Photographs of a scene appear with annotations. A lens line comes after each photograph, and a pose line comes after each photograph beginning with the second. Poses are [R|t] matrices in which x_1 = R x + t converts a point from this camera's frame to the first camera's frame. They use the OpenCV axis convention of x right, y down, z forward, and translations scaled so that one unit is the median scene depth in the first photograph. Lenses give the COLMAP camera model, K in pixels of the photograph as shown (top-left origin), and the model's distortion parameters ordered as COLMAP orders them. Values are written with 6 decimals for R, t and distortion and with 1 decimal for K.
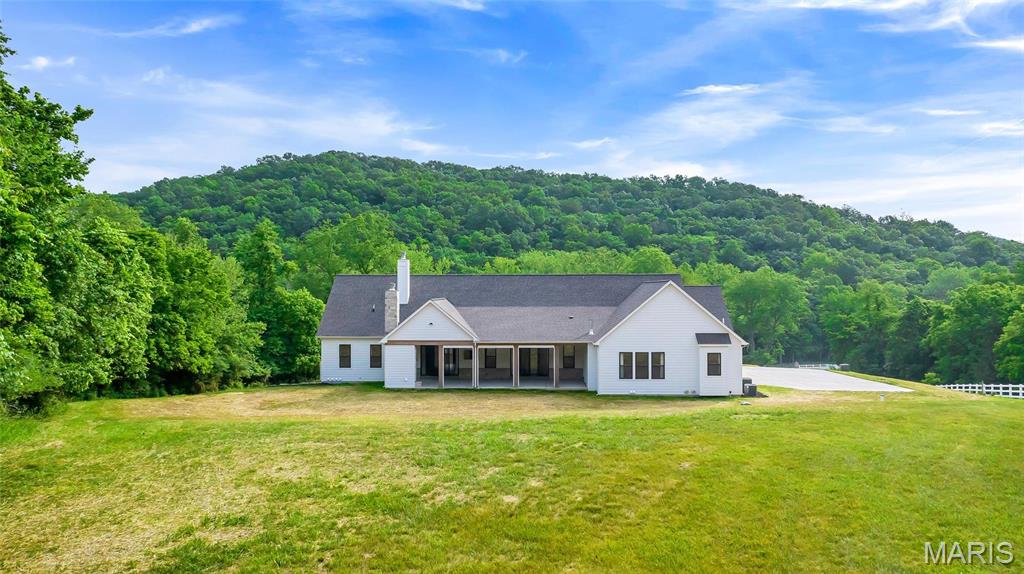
lens RADIAL K [[746.8, 0, 512.0], [0, 746.8, 287.0], [0, 0, 1]] dist [-0.027857, -0.001235]
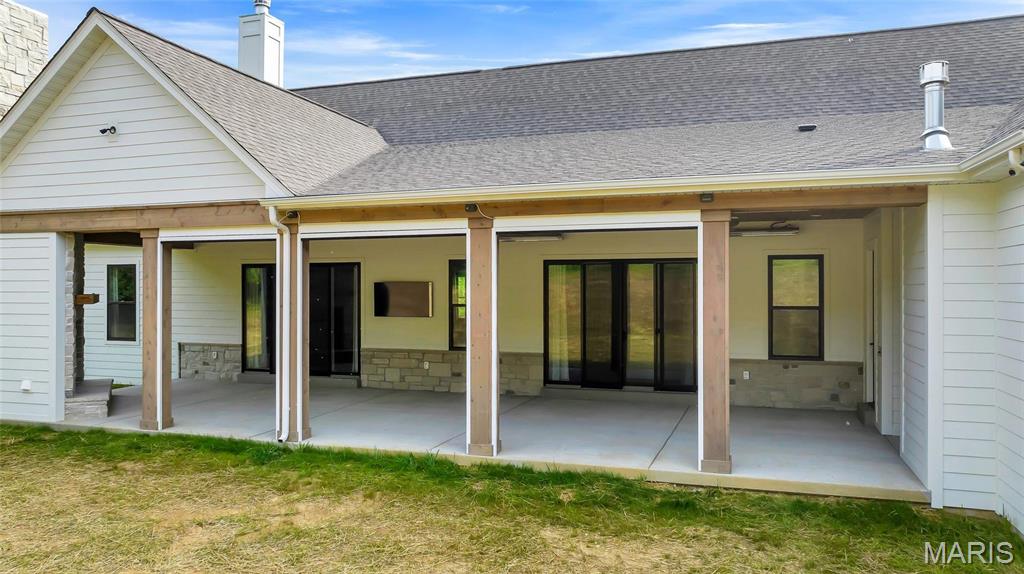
lens RADIAL K [[732.2, 0, 512.0], [0, 732.2, 287.0], [0, 0, 1]] dist [-0.007609, -0.008975]
pose [[0.958394, 0.001621, -0.285443, 0.013077], [-0.003206, 0.999982, -0.005088, 0.019961], [0.285430, 0.005791, 0.958382, 0.173949]]
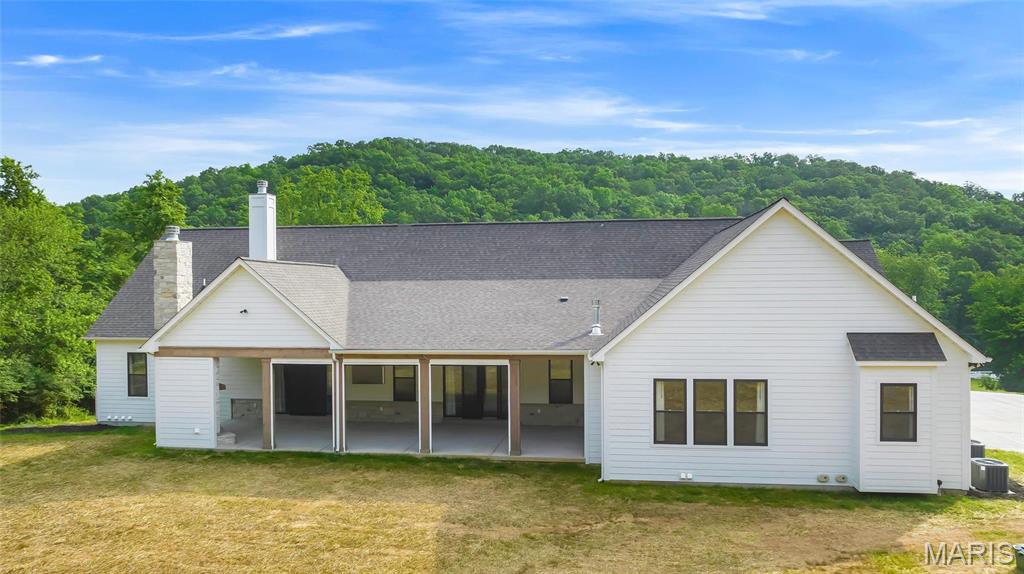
lens RADIAL K [[746.8, 0, 512.0], [0, 746.8, 287.0], [0, 0, 1]] dist [-0.027857, -0.001235]
pose [[0.994159, -0.005321, -0.107793, 0.022170], [0.005610, 0.999981, 0.002372, 0.007133], [0.107778, -0.002963, 0.994171, 0.116884]]
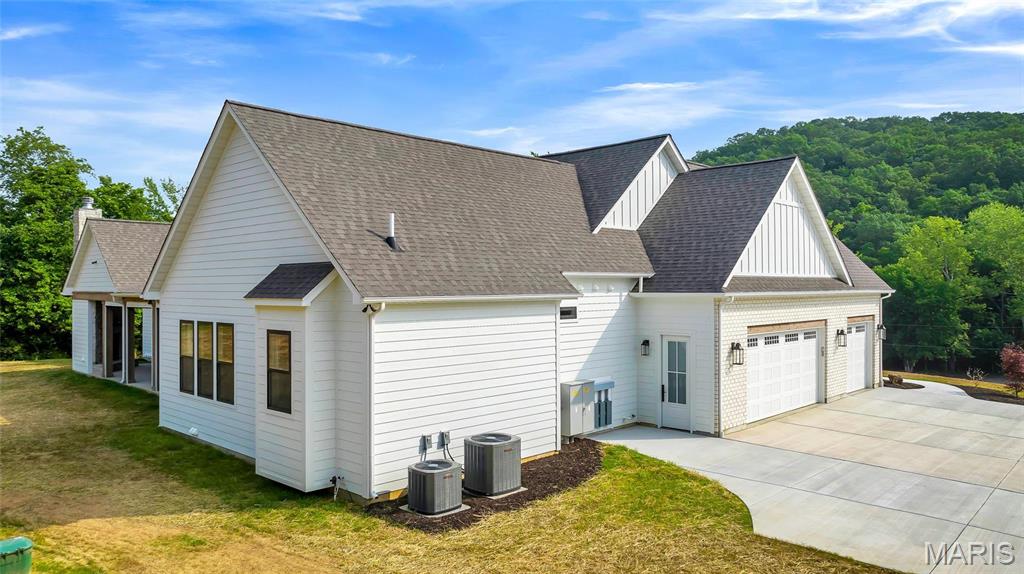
lens RADIAL K [[732.2, 0, 512.0], [0, 732.2, 287.0], [0, 0, 1]] dist [-0.007609, -0.008975]
pose [[0.742405, -0.001522, -0.669949, 0.102504], [0.005921, 0.999973, 0.004289, 0.014068], [0.669925, -0.007151, 0.742394, 0.167945]]
